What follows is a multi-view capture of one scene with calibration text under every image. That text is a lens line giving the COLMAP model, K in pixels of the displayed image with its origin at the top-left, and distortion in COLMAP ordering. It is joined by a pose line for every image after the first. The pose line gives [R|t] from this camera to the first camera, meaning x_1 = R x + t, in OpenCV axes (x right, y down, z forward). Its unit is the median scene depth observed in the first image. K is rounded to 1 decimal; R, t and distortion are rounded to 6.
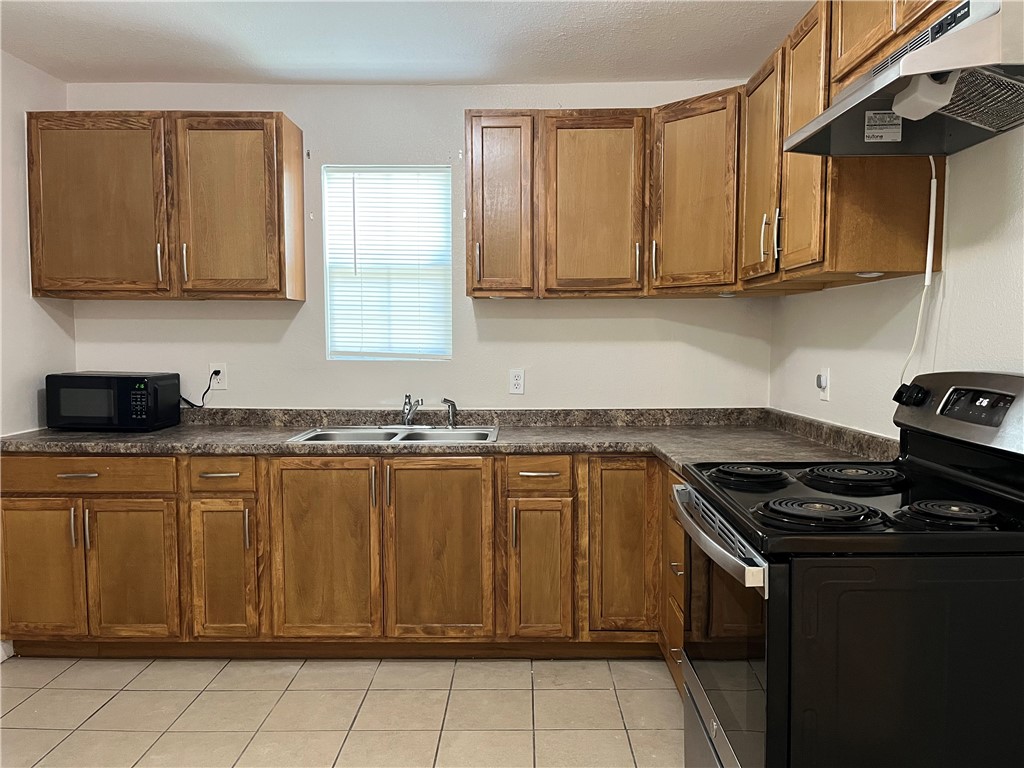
lens RADIAL K [[781.1, 0, 527.3], [0, 781.1, 389.5], [0, 0, 1]] dist [0.065236, -0.094060]
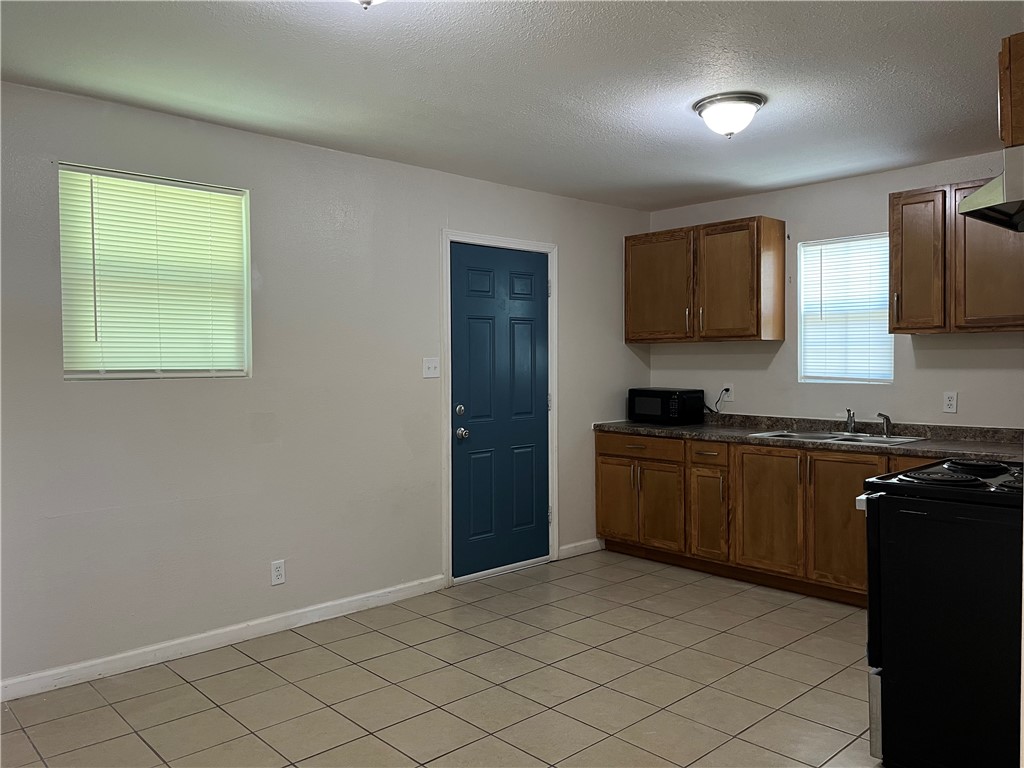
lens RADIAL K [[780.1, 0, 512.0], [0, 780.1, 384.0], [0, 0, 1]] dist [0.059812, -0.097439]
pose [[0.689916, 0.014590, -0.723743, 0.451319], [-0.041736, 0.998935, -0.019647, 0.015291], [0.722686, 0.043761, 0.689790, -0.357787]]
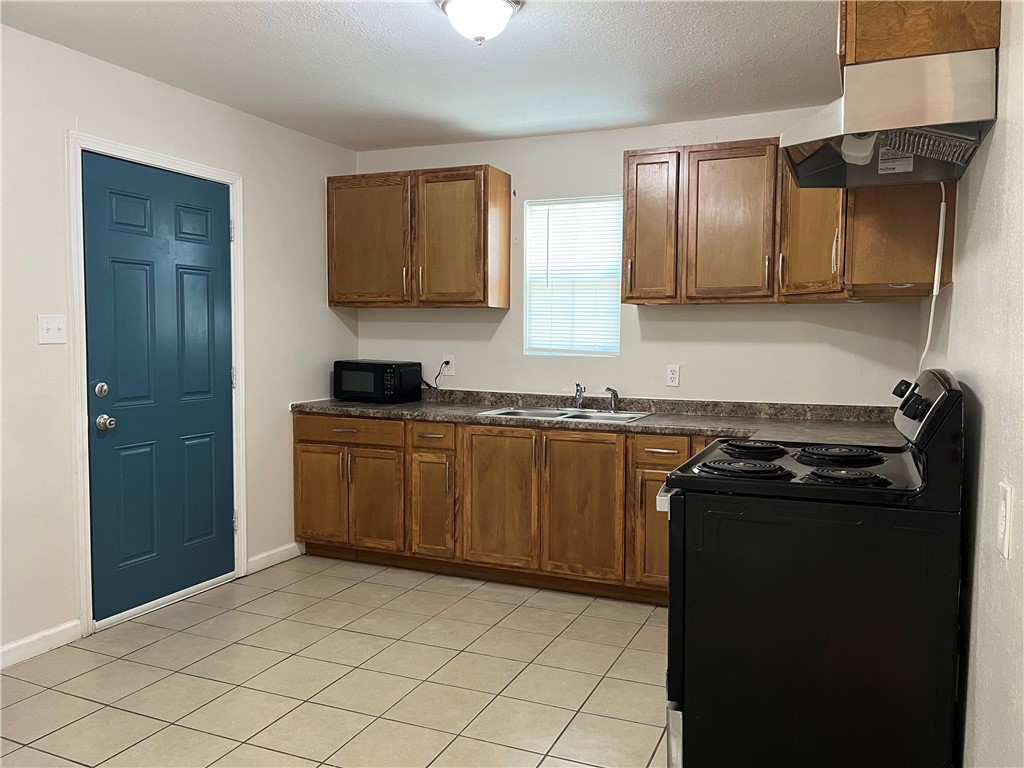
lens RADIAL K [[781.1, 0, 527.3], [0, 781.1, 389.5], [0, 0, 1]] dist [0.065236, -0.094060]
pose [[0.924977, 0.034977, -0.378410, 0.261222], [-0.035268, 0.999359, 0.006163, 0.012440], [0.378383, 0.007645, 0.925618, -0.186840]]
